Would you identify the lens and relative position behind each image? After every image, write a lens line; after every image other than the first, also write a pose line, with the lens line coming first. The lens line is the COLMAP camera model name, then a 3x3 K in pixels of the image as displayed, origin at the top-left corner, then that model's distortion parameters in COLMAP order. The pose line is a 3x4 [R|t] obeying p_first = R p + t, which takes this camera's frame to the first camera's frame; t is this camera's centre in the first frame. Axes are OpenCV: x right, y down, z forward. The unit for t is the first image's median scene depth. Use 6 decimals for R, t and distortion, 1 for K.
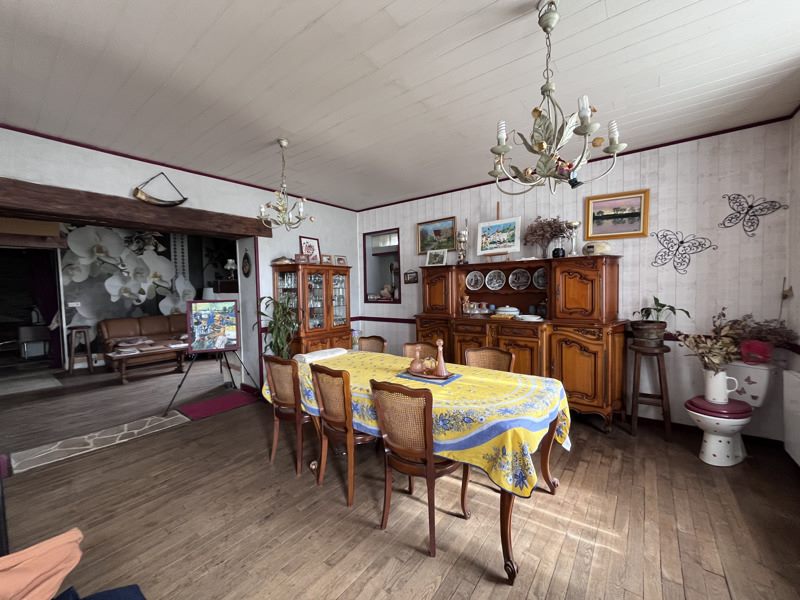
lens RADIAL K [[323.1, 0, 397.8], [0, 323.1, 299.5], [0, 0, 1]] dist [-0.003394, 0.000049]
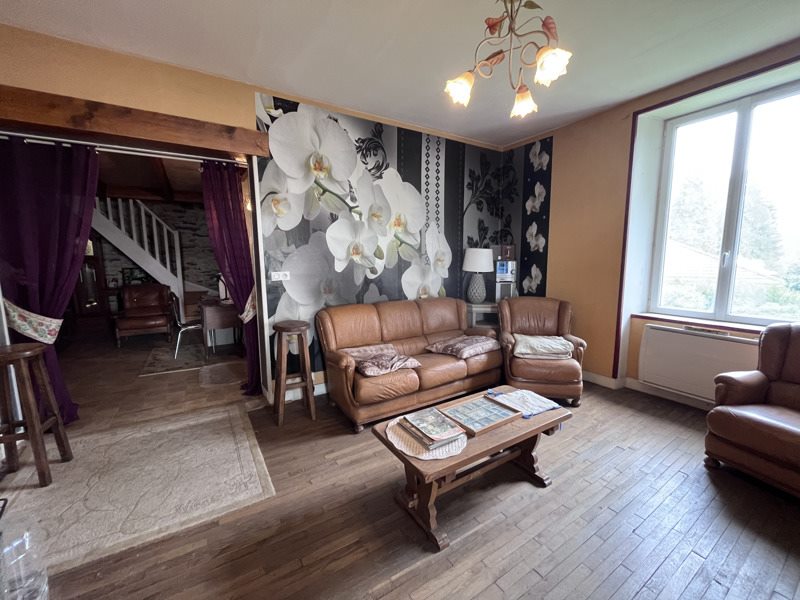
lens RADIAL K [[323.1, 0, 401.9], [0, 323.1, 300.5], [0, 0, 1]] dist [-0.003394, 0.000049]
pose [[0.939533, 0.065976, -0.336044, -0.605900], [-0.032088, 0.993910, 0.105421, -0.004860], [0.340953, -0.088264, 0.935928, 0.546462]]
